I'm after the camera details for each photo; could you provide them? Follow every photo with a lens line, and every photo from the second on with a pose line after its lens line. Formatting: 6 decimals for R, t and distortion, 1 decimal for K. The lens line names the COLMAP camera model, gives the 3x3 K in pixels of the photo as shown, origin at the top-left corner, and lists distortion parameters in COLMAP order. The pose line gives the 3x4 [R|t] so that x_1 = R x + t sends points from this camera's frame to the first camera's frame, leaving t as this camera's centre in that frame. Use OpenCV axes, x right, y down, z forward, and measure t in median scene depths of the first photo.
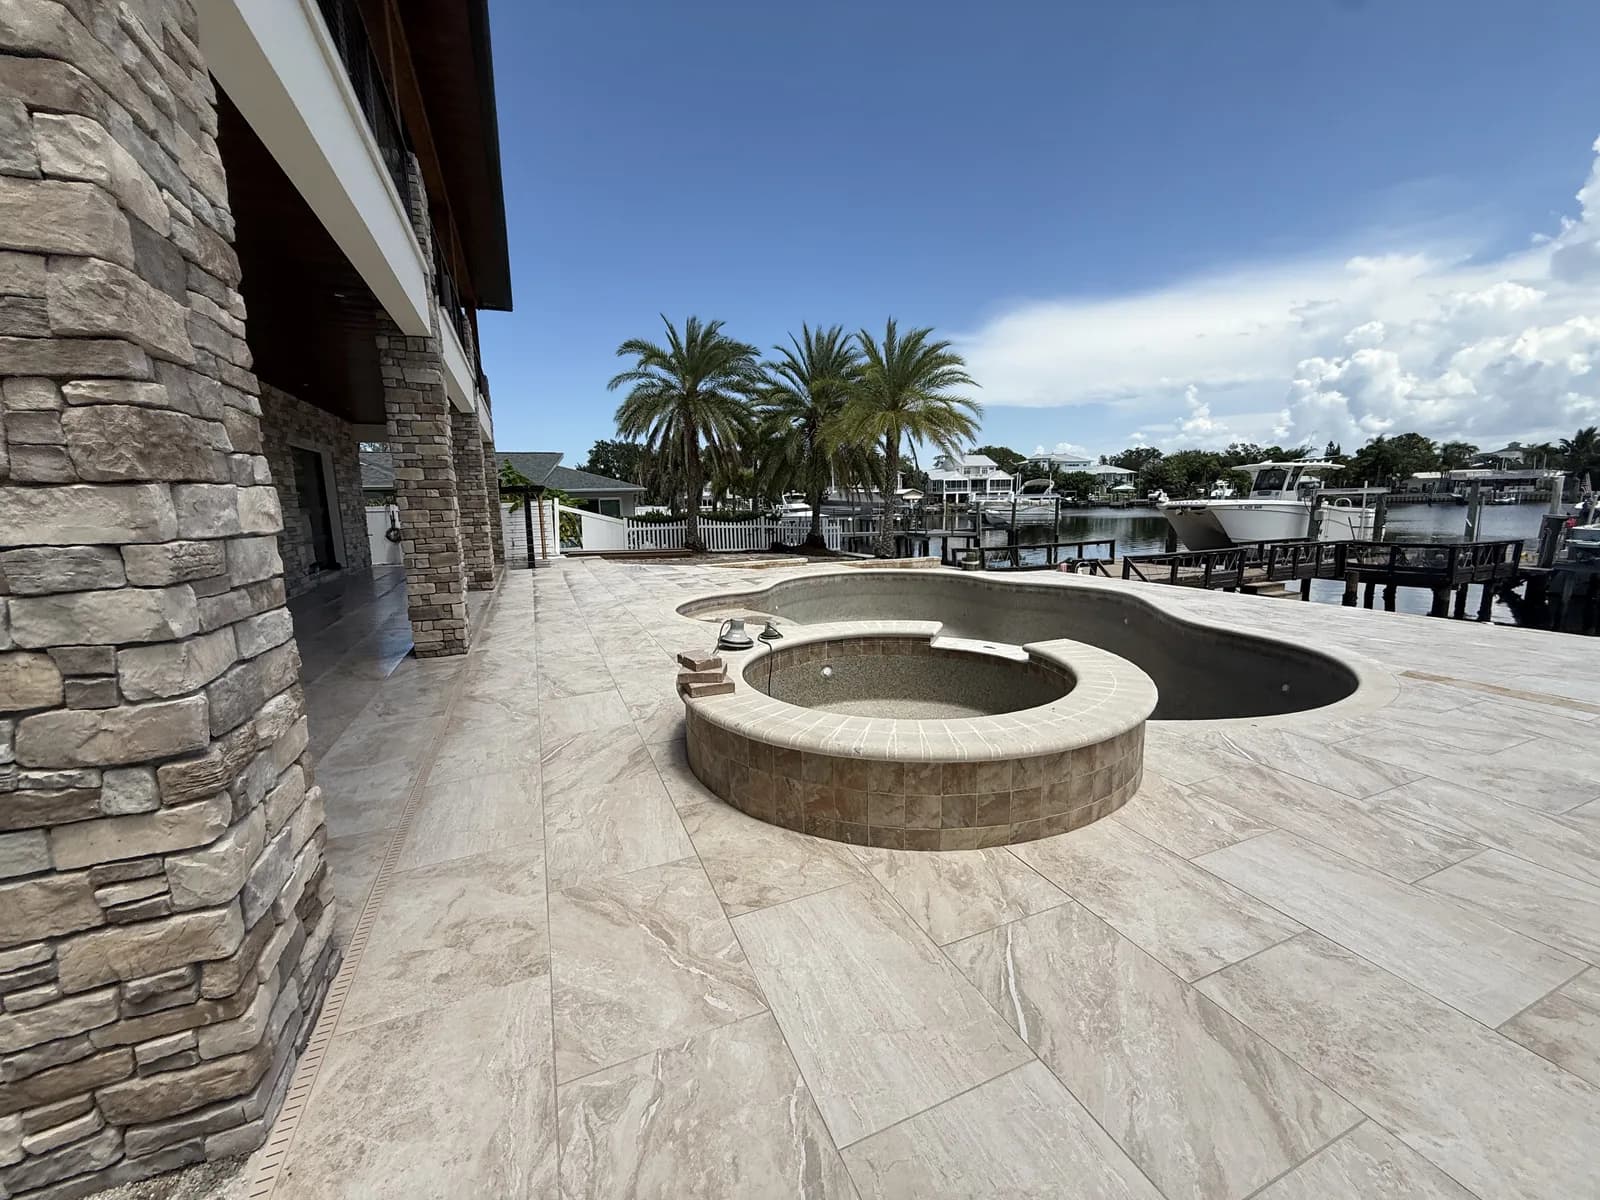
lens RADIAL K [[638.6, 0, 797.5], [0, 638.6, 597.1], [0, 0, 1]] dist [0.001137, -0.000047]
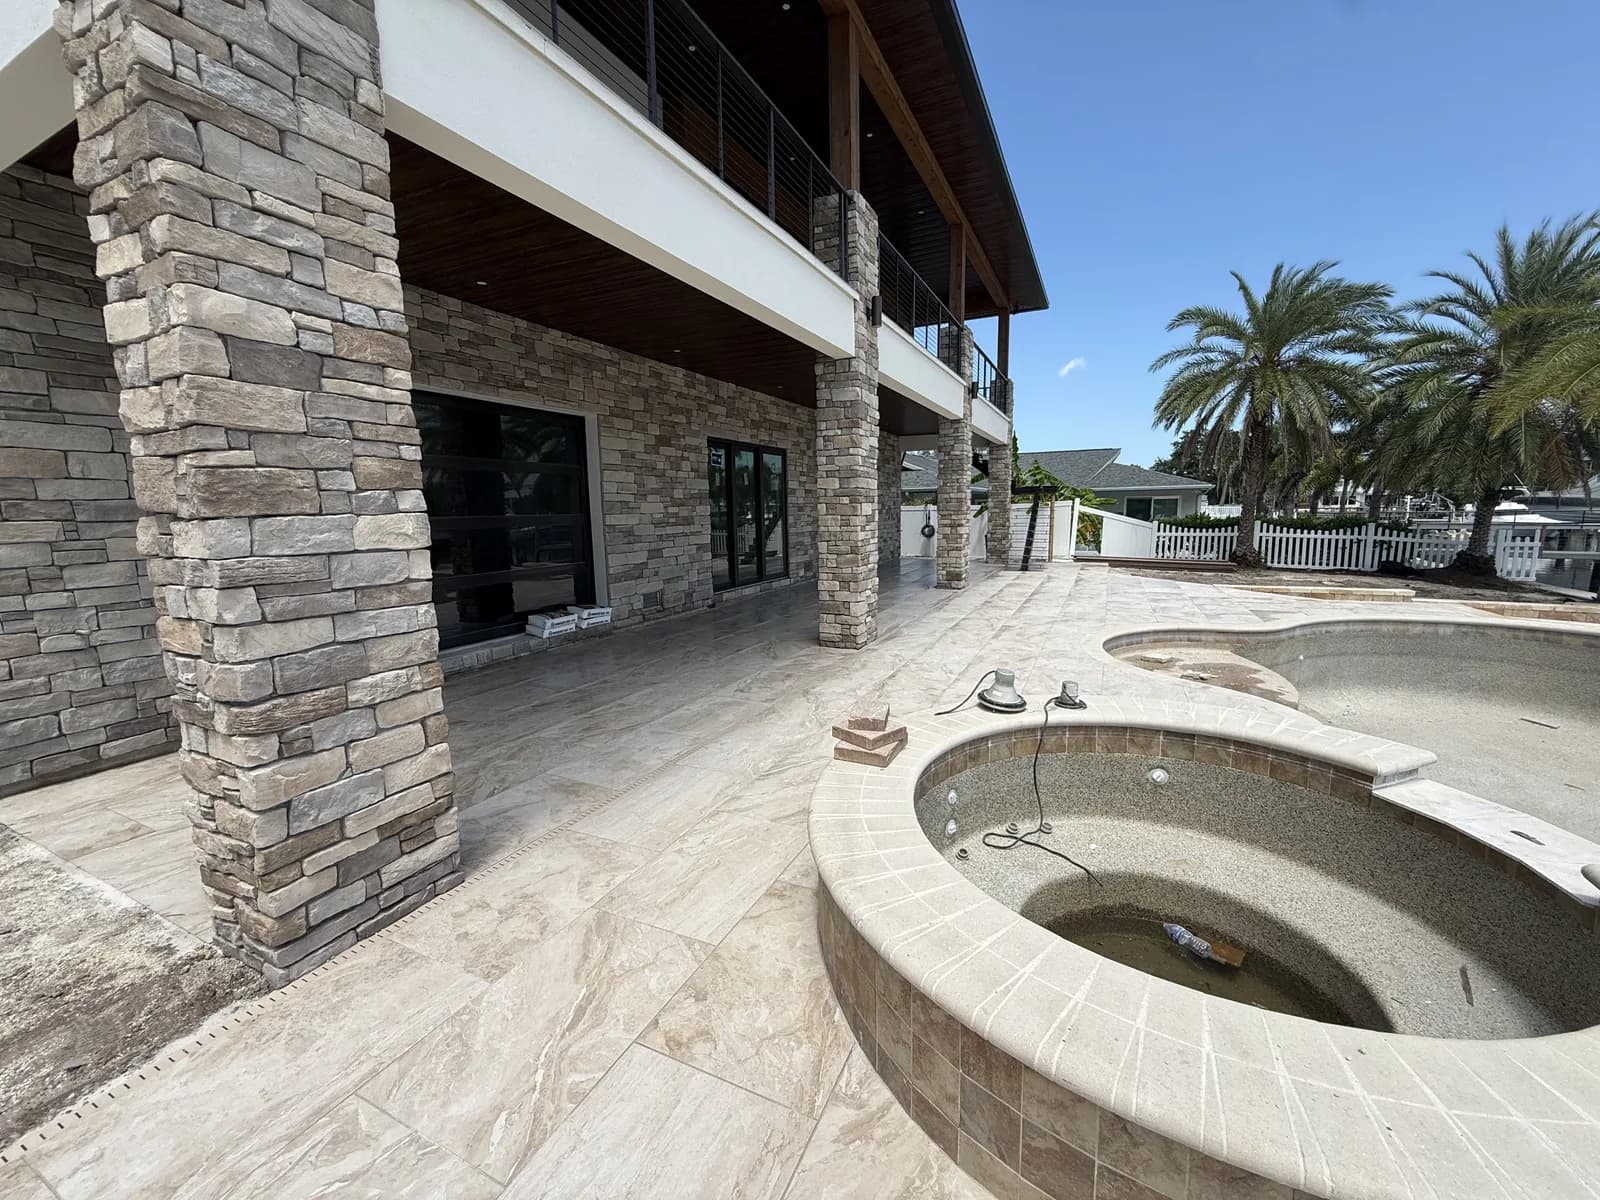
lens RADIAL K [[638.6, 0, 797.5], [0, 638.6, 597.1], [0, 0, 1]] dist [0.001137, -0.000047]
pose [[0.662404, 0.114757, -0.740305, 0.090165], [-0.111336, 0.992304, 0.054199, -0.020668], [0.740827, 0.046521, 0.670082, 0.091187]]
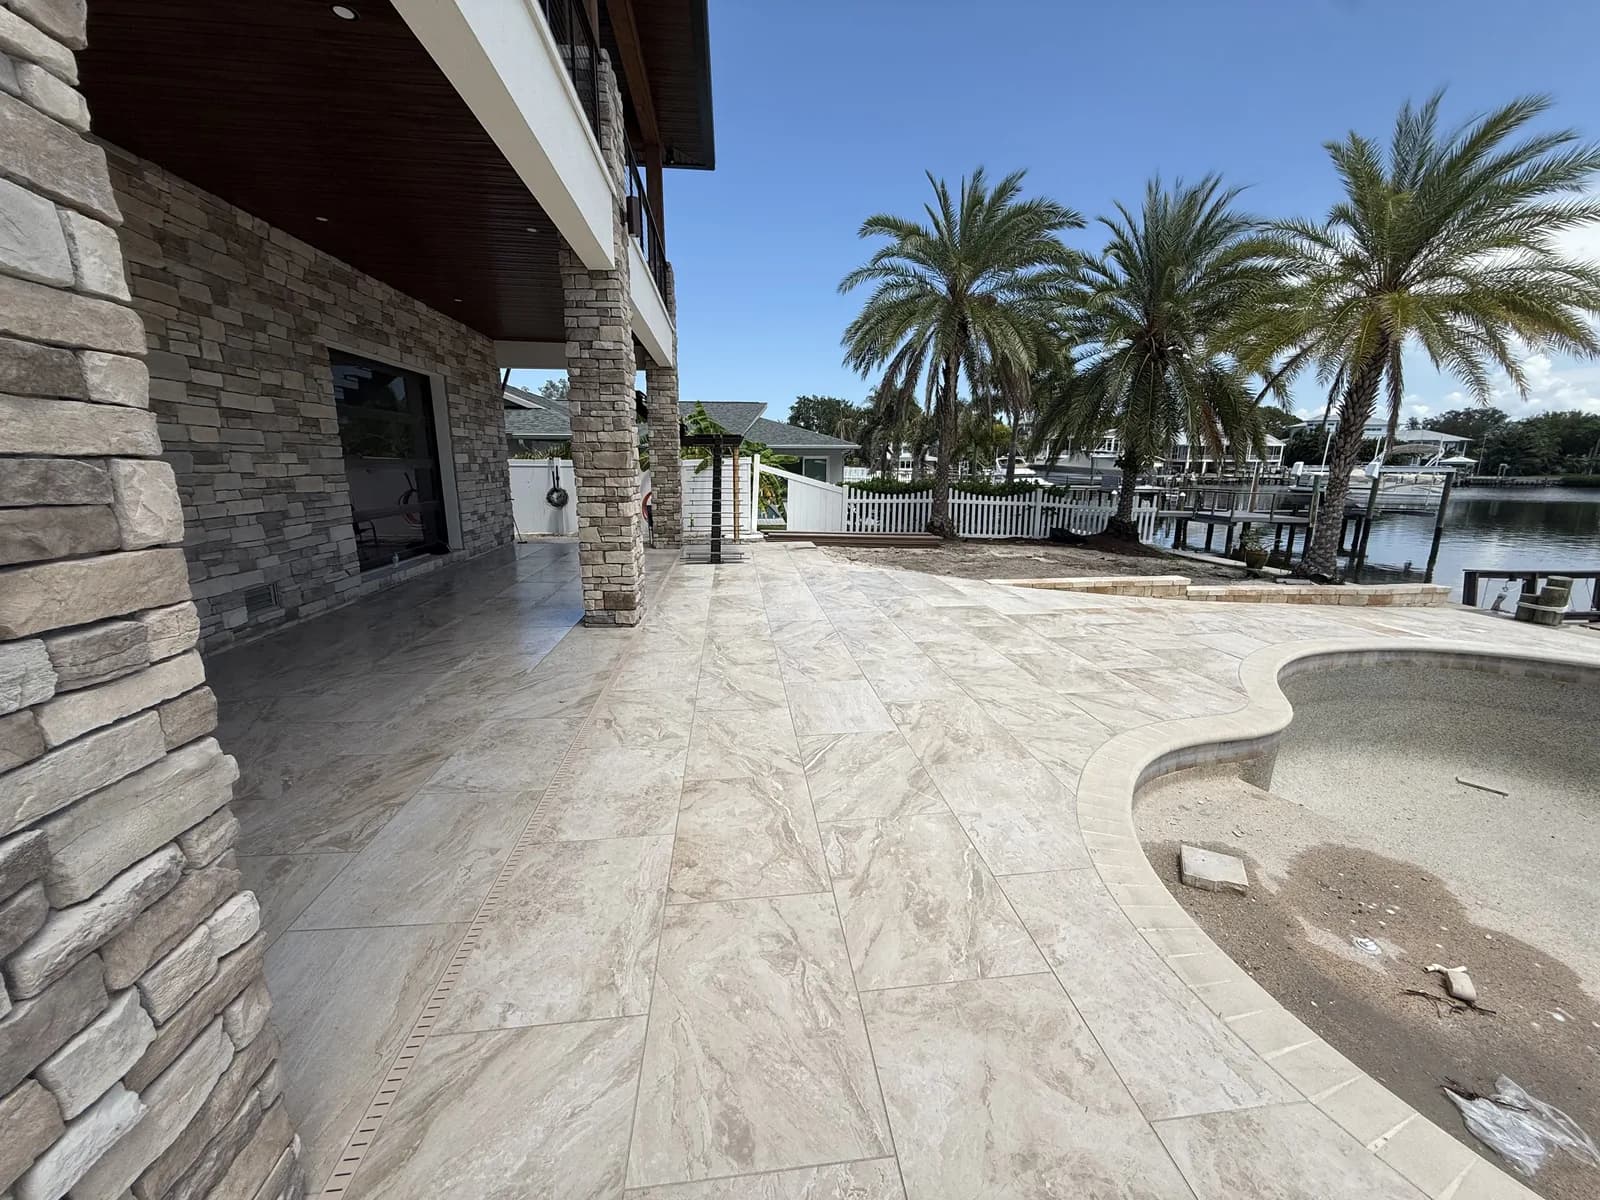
lens RADIAL K [[638.6, 0, 797.5], [0, 638.6, 597.1], [0, 0, 1]] dist [0.001137, -0.000047]
pose [[0.957286, 0.085831, -0.276110, -0.164968], [-0.069525, 0.995237, 0.068331, -0.064045], [0.280660, -0.046215, 0.958694, 0.428362]]
